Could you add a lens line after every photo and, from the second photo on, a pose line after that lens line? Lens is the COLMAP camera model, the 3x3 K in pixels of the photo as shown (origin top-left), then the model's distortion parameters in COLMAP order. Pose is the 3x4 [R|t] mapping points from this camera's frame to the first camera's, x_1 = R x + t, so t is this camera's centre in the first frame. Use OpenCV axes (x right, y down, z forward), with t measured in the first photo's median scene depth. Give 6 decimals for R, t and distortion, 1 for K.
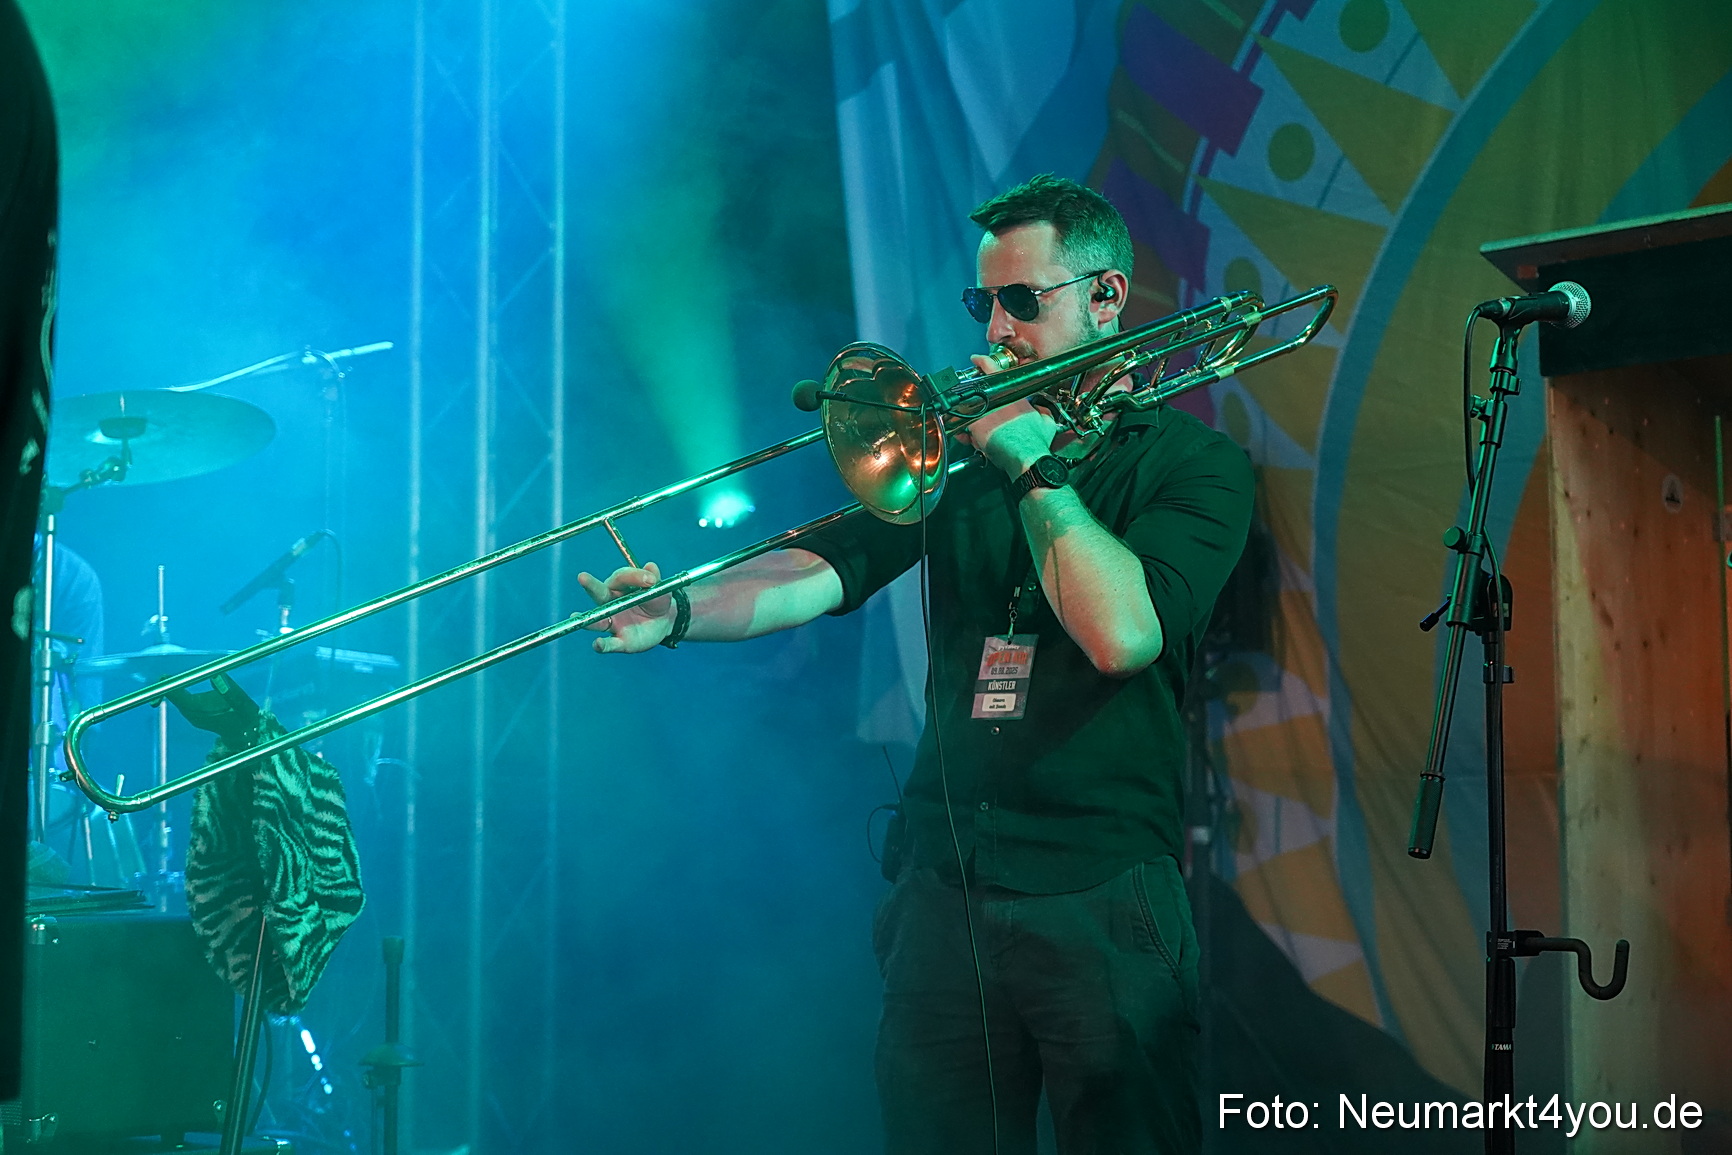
lens RADIAL K [[3237.4, 0, 866.0], [0, 3237.4, 577.5], [0, 0, 1]] dist [-0.053753, -0.139590]
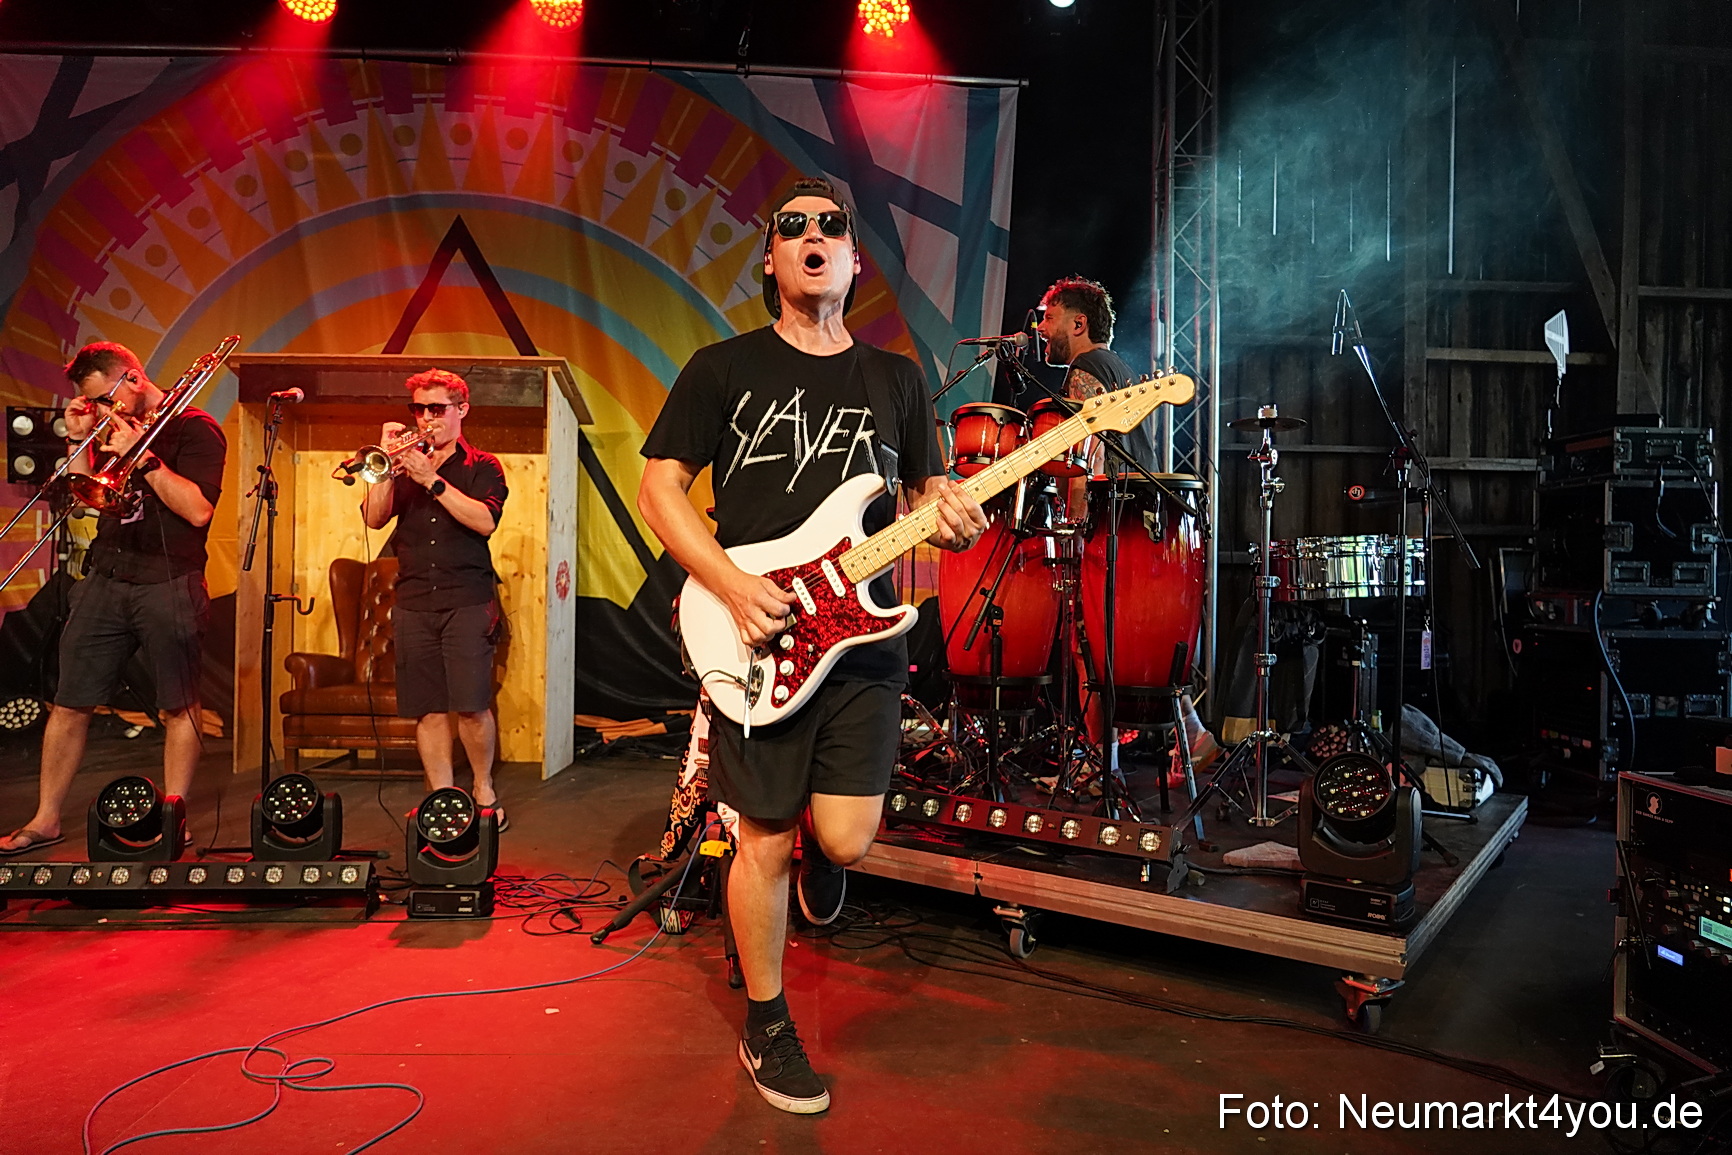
lens RADIAL K [[1173.5, 0, 859.4], [0, 1173.5, 577.8], [0, 0, 1]] dist [-0.040542, 0.020485]
pose [[0.708790, 0.015061, 0.705259, -0.103955], [-0.080248, 0.995003, 0.059402, -0.010460], [-0.700840, -0.098700, 0.706457, -0.108759]]
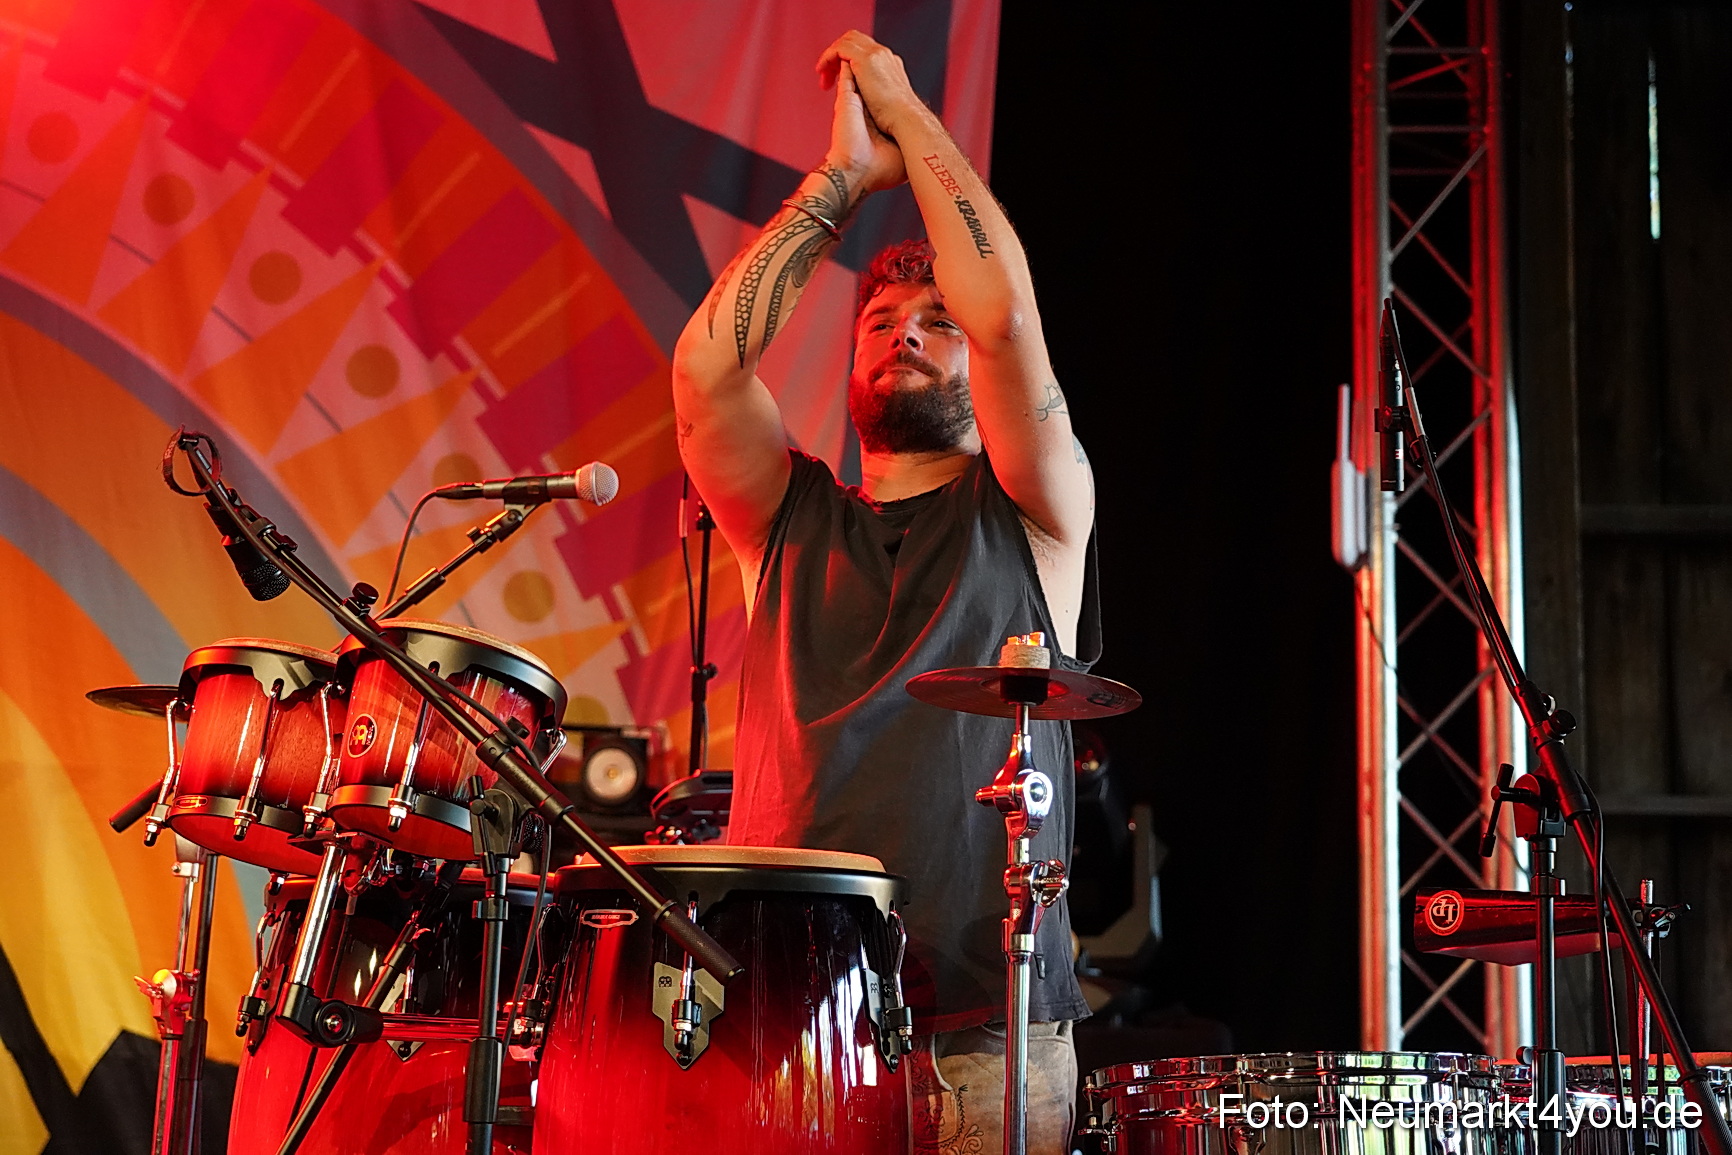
lens RADIAL K [[2693.0, 0, 866.0], [0, 2693.0, 577.5], [0, 0, 1]] dist [0.020330, 0.030628]
pose [[0.797991, 0.150977, 0.583453, 0.140726], [-0.090139, 0.987123, -0.132149, -0.025218], [-0.595891, 0.052862, 0.801324, -0.160761]]
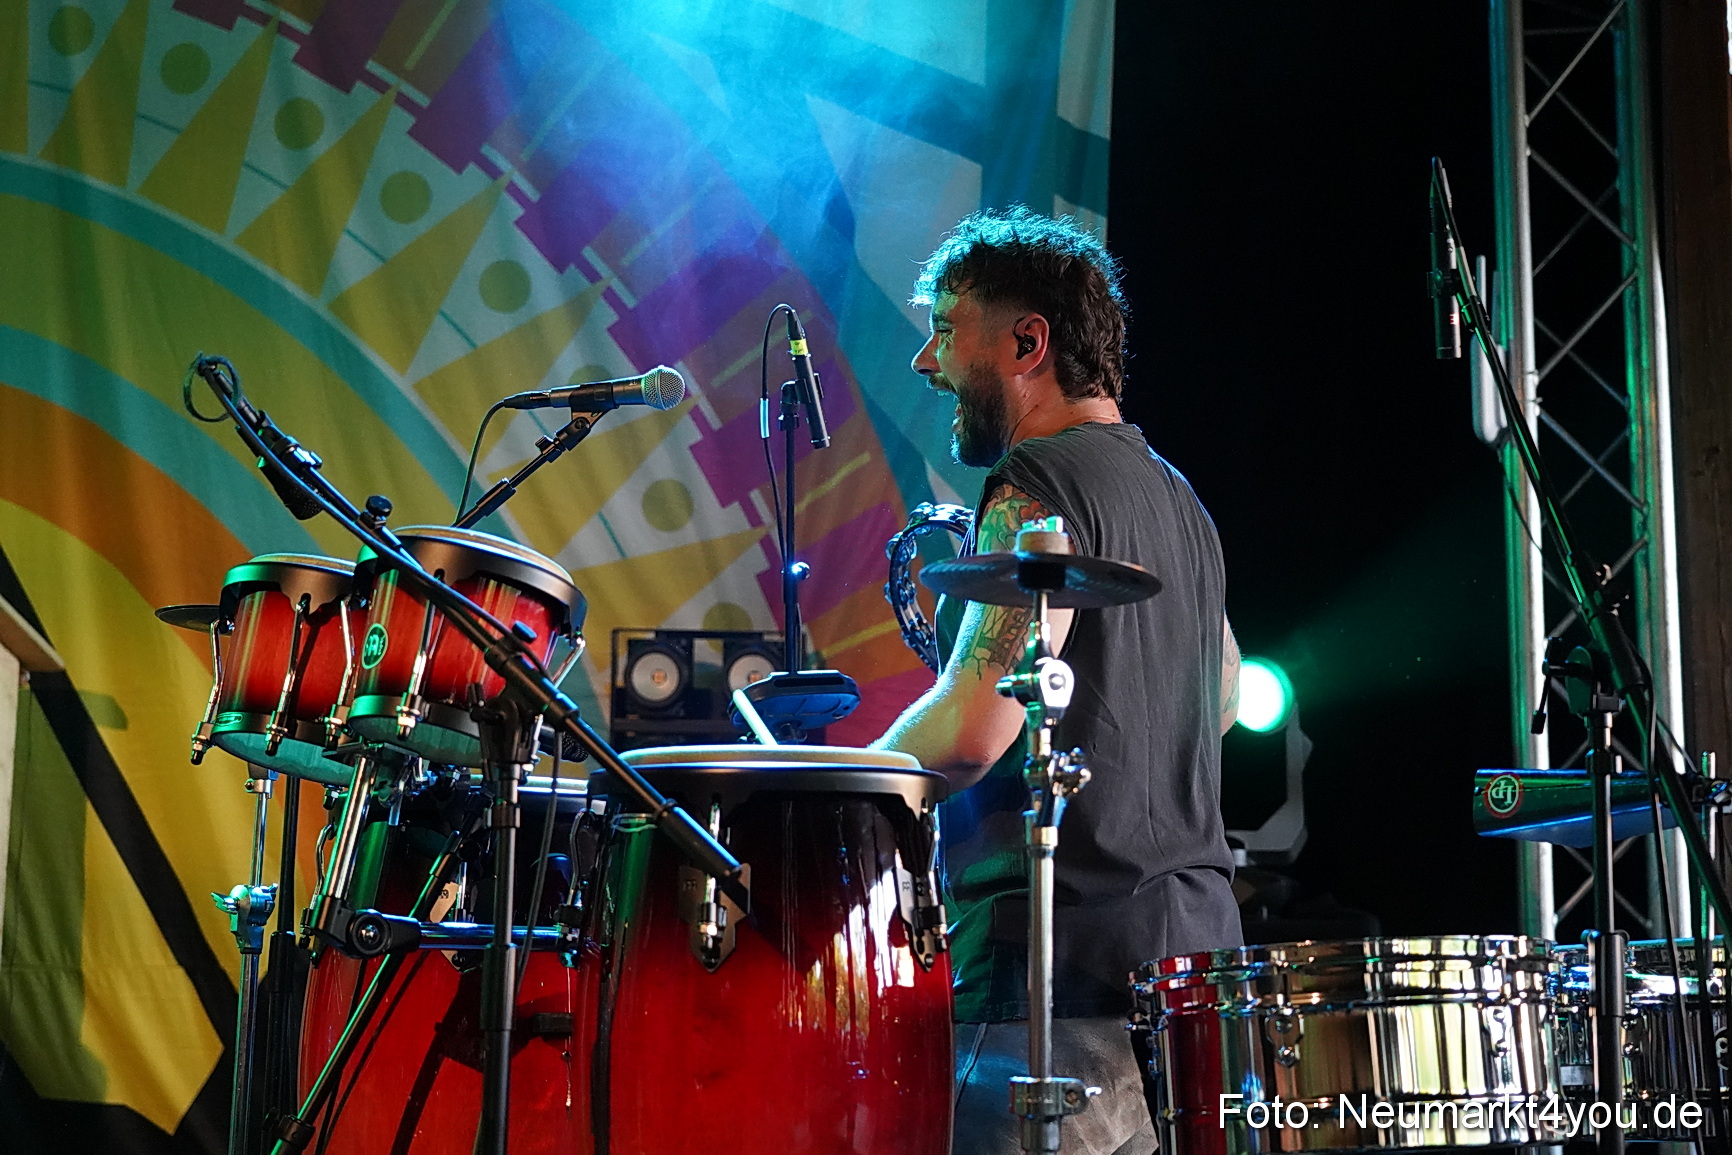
lens RADIAL K [[2693.0, 0, 866.0], [0, 2693.0, 577.5], [0, 0, 1]] dist [0.020330, 0.030628]
pose [[0.848938, 0.101825, 0.518590, 0.170201], [-0.063813, 0.993834, -0.090676, -0.026754], [-0.524626, 0.043885, 0.850201, -0.169680]]
